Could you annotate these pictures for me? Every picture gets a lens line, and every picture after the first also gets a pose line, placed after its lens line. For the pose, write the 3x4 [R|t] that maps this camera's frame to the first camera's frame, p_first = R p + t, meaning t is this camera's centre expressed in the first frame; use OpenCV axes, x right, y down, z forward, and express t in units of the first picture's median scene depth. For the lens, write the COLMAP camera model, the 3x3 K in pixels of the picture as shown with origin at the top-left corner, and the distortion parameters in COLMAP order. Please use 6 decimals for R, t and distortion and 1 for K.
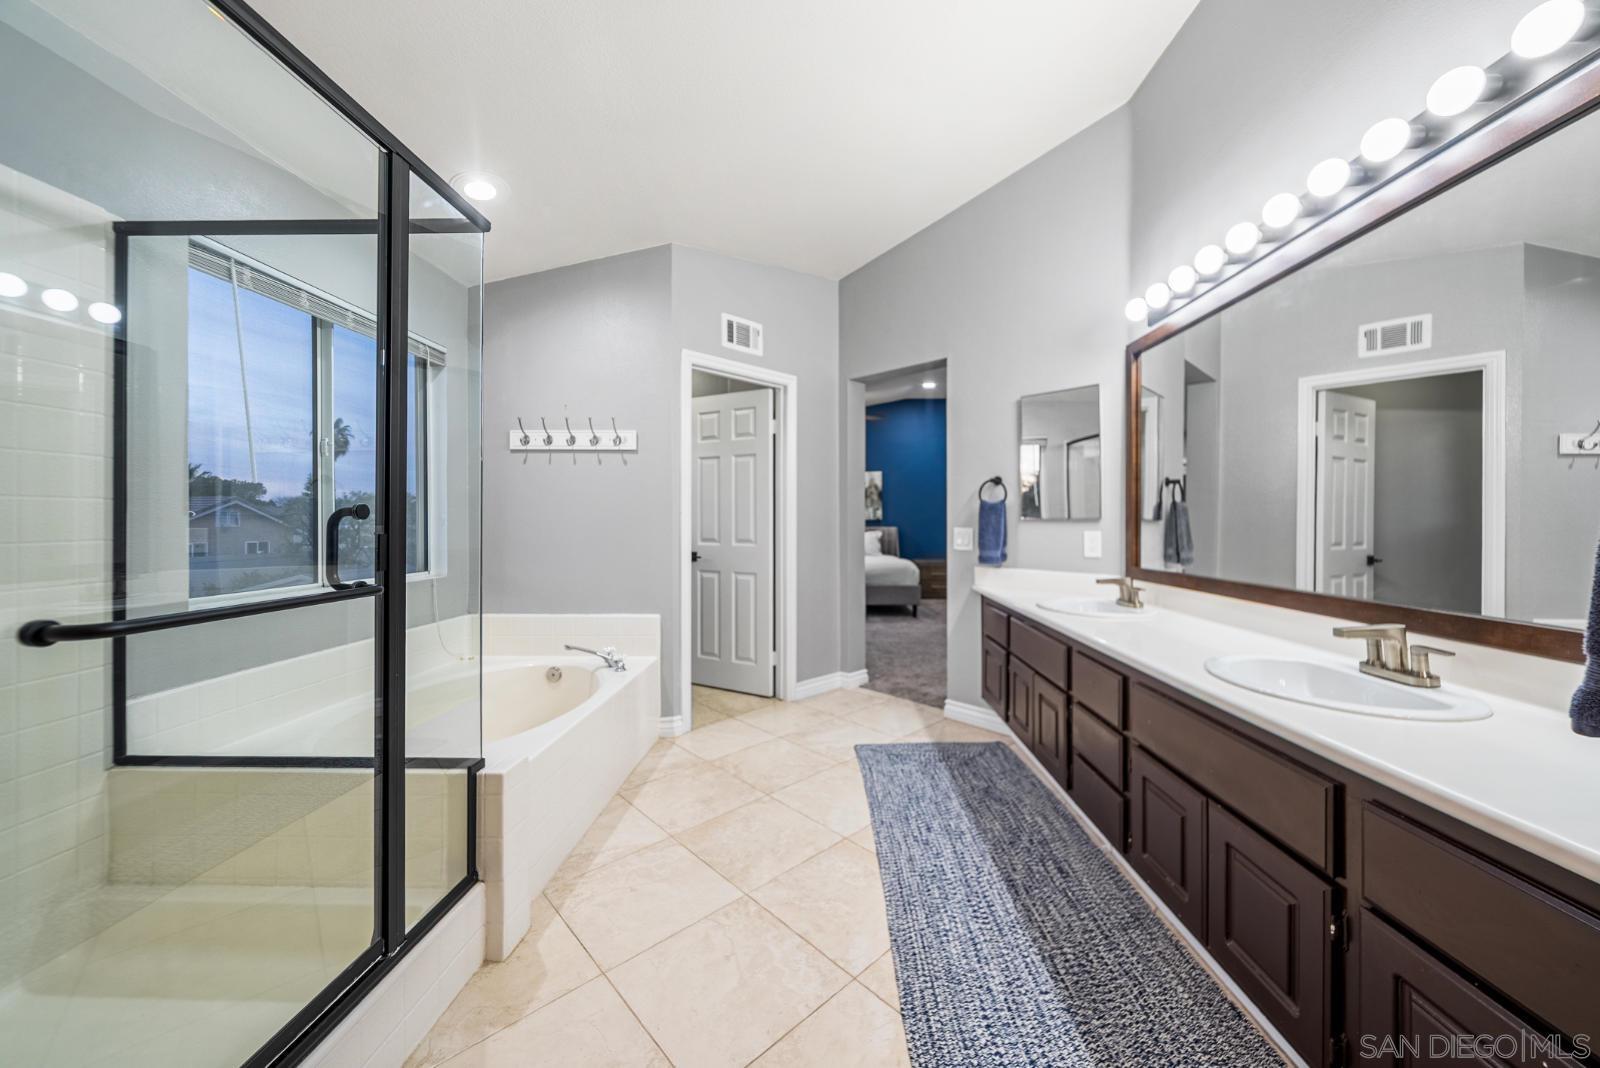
lens RADIAL K [[569.2, 0, 798.8], [0, 569.2, 531.6], [0, 0, 1]] dist [-0.000451, -0.000086]
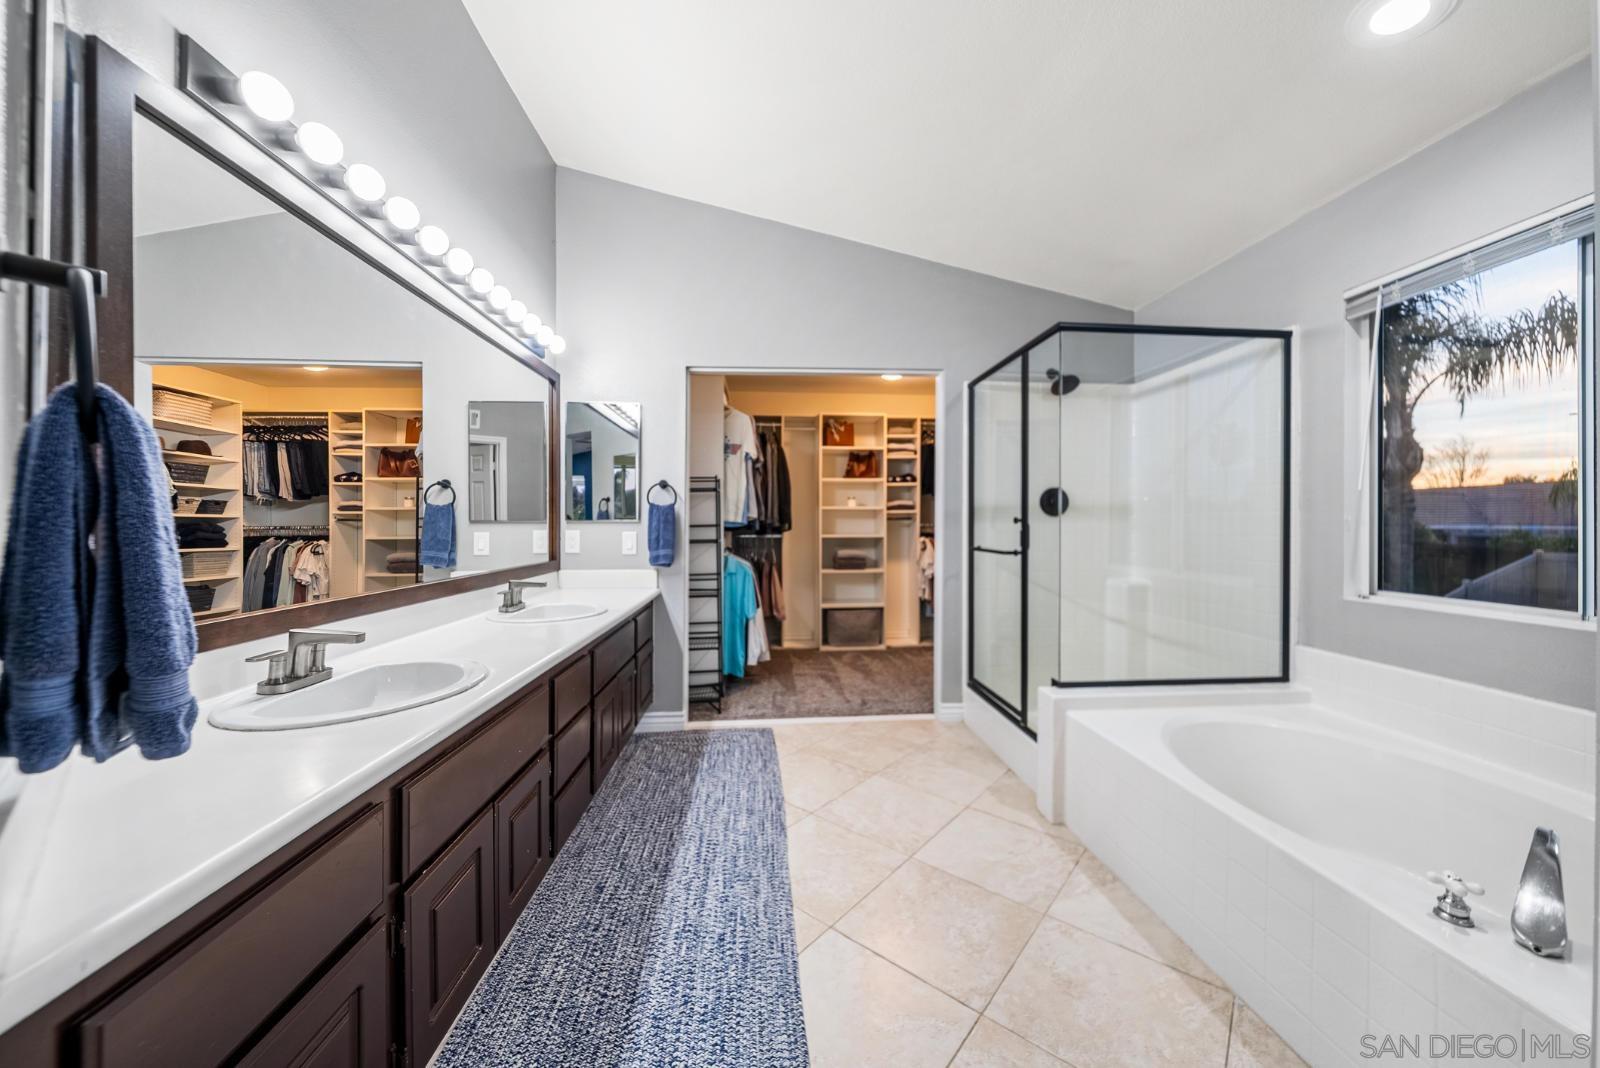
lens RADIAL K [[569.2, 0, 798.8], [0, 569.2, 531.6], [0, 0, 1]] dist [-0.000451, -0.000086]
pose [[-0.993842, -0.000149, -0.110809, 0.219053], [-0.003412, 0.999566, 0.029262, -0.028807], [0.110756, 0.029459, -0.993411, 1.811376]]
